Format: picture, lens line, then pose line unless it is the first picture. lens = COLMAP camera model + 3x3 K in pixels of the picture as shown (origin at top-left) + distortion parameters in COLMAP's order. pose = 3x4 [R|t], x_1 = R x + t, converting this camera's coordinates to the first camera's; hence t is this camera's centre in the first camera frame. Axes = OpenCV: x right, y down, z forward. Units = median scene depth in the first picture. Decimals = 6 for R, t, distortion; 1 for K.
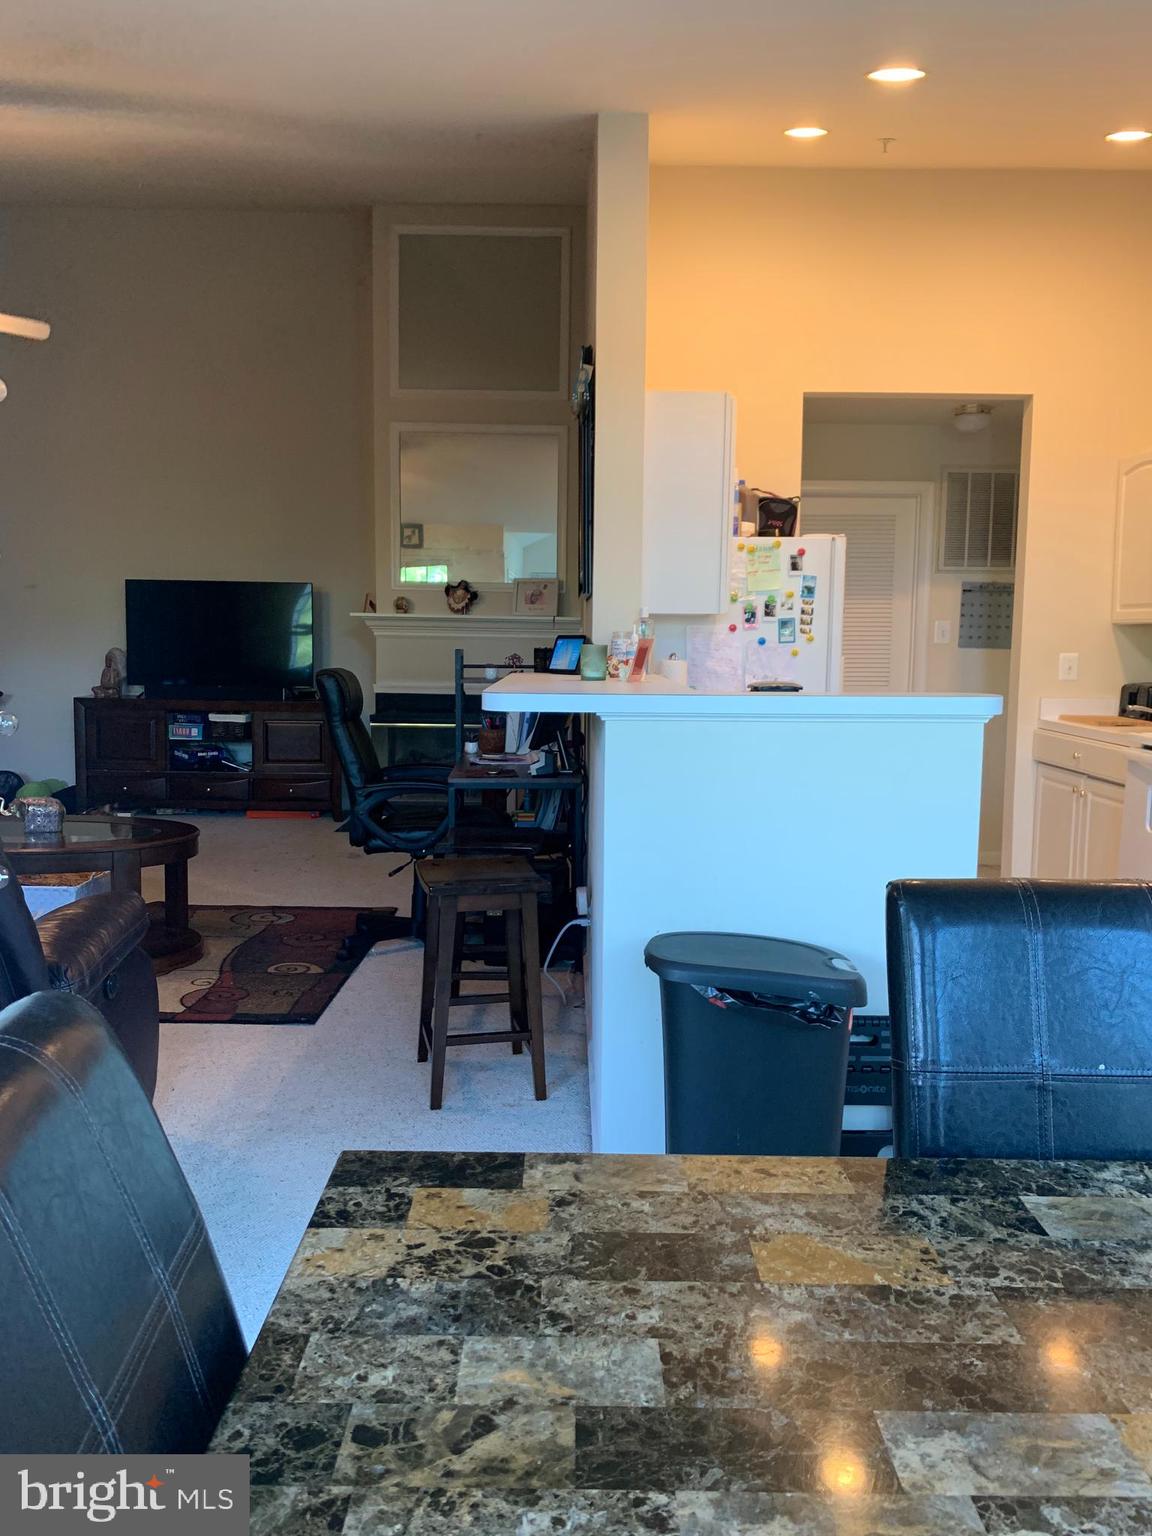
lens RADIAL K [[1158.6, 0, 577.4], [0, 1158.6, 767.6], [0, 0, 1]] dist [0.050690, -0.087531]
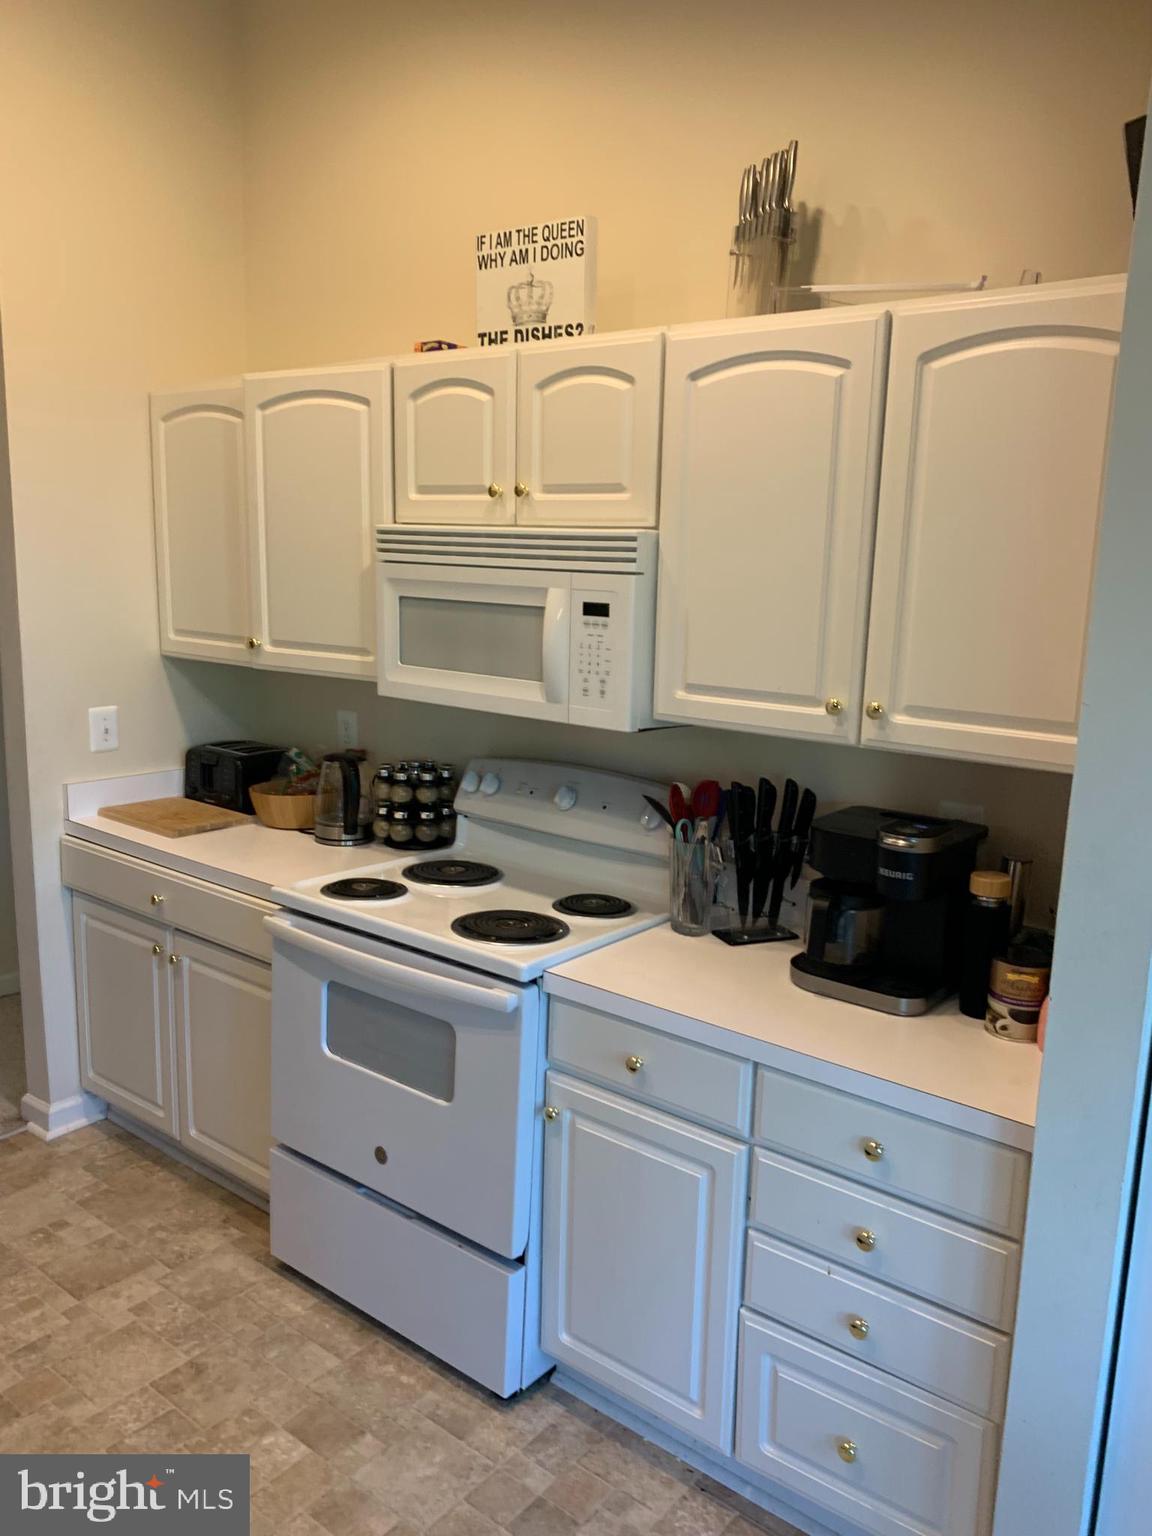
lens RADIAL K [[1158.6, 0, 601.8], [0, 1158.6, 771.4], [0, 0, 1]] dist [0.050690, -0.087531]
pose [[0.618425, -0.135173, 0.774131, 0.105288], [0.062208, 0.990425, 0.123246, -0.122655], [-0.783377, -0.028061, 0.620913, 0.411030]]
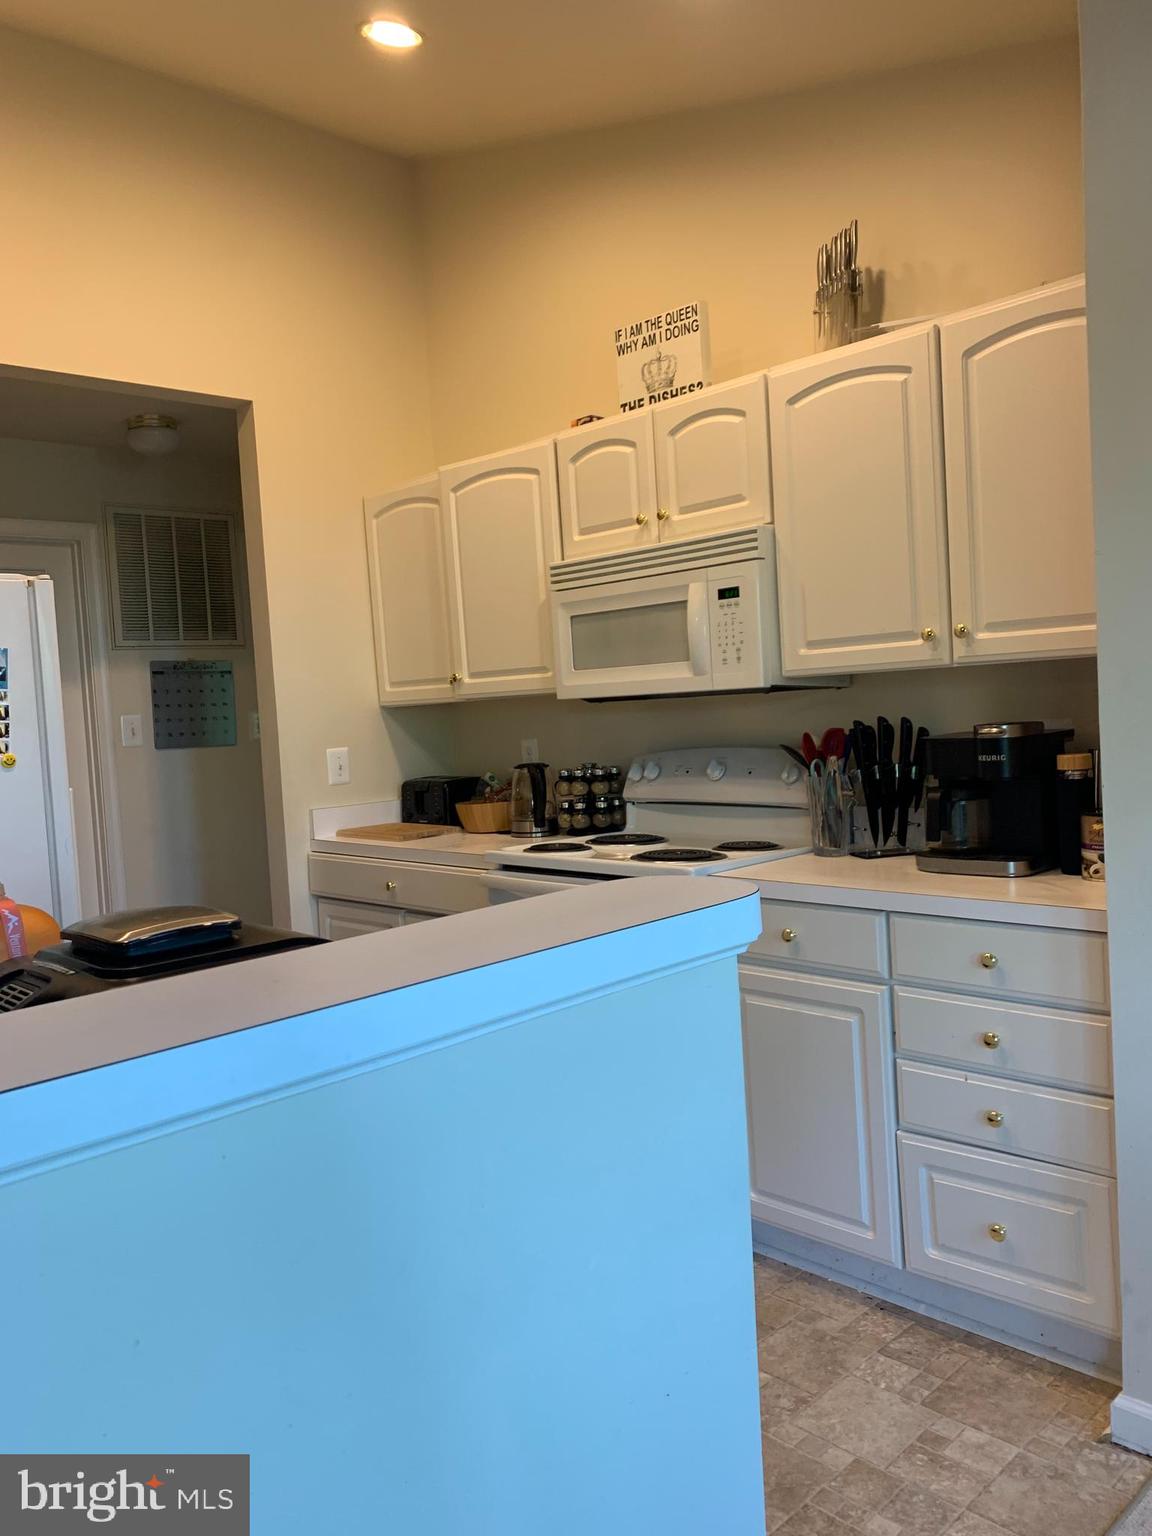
lens RADIAL K [[1158.6, 0, 567.4], [0, 1158.6, 768.2], [0, 0, 1]] dist [0.050690, -0.087531]
pose [[0.724874, -0.092322, 0.682667, 0.014643], [0.141639, 0.989780, -0.016541, -0.050974], [-0.674163, 0.108683, 0.730543, 0.346642]]
